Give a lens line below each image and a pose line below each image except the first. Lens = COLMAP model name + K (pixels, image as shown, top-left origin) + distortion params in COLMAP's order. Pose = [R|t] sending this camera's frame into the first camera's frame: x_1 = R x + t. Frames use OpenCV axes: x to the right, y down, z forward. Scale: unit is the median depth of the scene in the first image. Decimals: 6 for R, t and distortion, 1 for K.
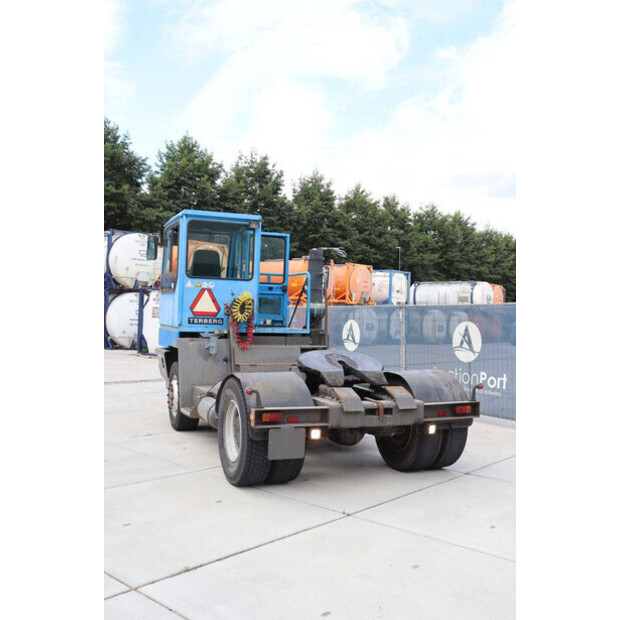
lens RADIAL K [[592.9, 0, 310.0], [0, 592.9, 310.0], [0, 0, 1]] dist [-0.103042, 0.008635]
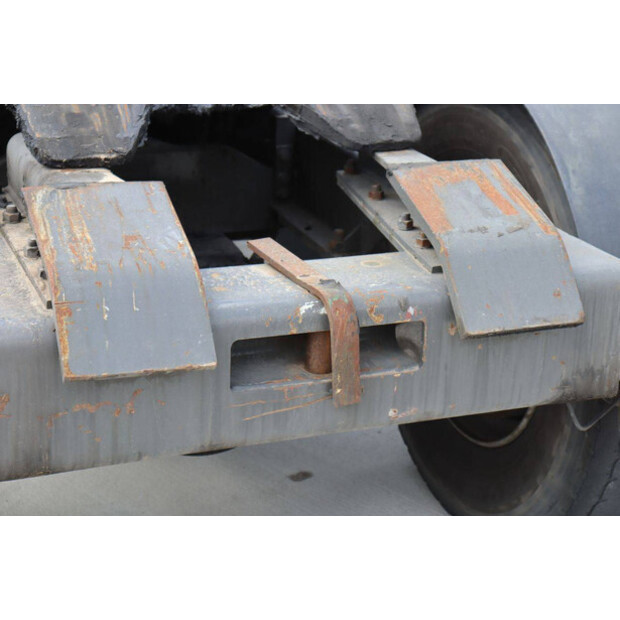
lens RADIAL K [[1236.5, 0, 310.0], [0, 1236.5, 310.0], [0, 0, 1]] dist [0.255997, 0.090534]
pose [[0.999545, 0.010957, -0.028105, 0.110409], [-0.000138, 0.933357, 0.358949, 0.042908], [0.030165, -0.358782, 0.932934, 0.642094]]
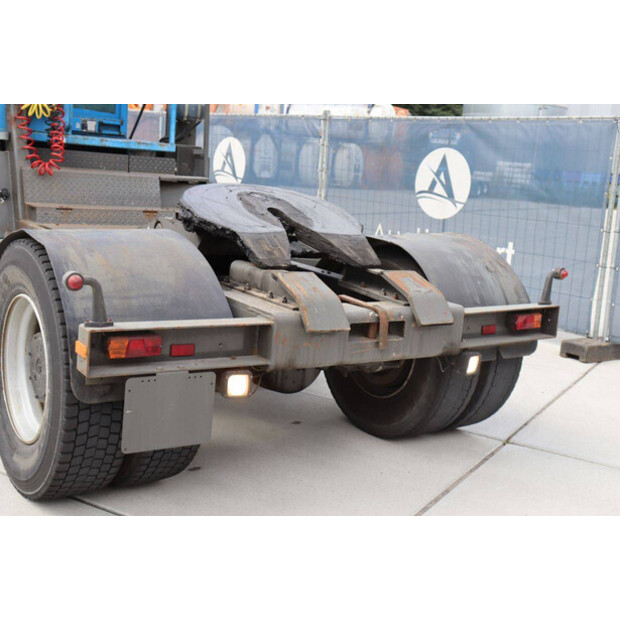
lens RADIAL K [[810.1, 0, 310.0], [0, 810.1, 310.0], [0, 0, 1]] dist [0.017281, 0.094176]
pose [[0.975954, 0.013401, 0.217566, -0.057809], [-0.058815, 0.977279, 0.203633, 0.034915], [-0.209894, -0.211532, 0.954567, 0.399910]]
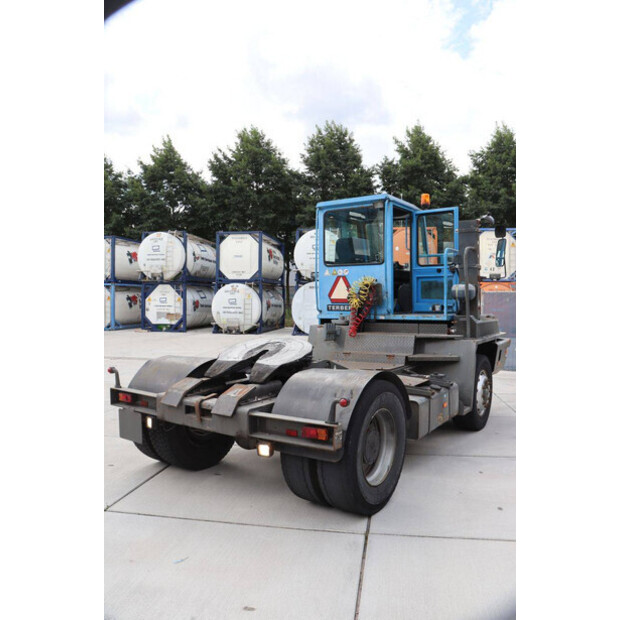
lens RADIAL K [[501.9, 0, 310.0], [0, 501.9, 310.0], [0, 0, 1]] dist [-0.107280, 0.010918]
pose [[0.558073, -0.015330, -0.829650, 0.722597], [0.026143, 0.999658, -0.000887, 0.030877], [0.829380, -0.021195, 0.558283, 0.677505]]
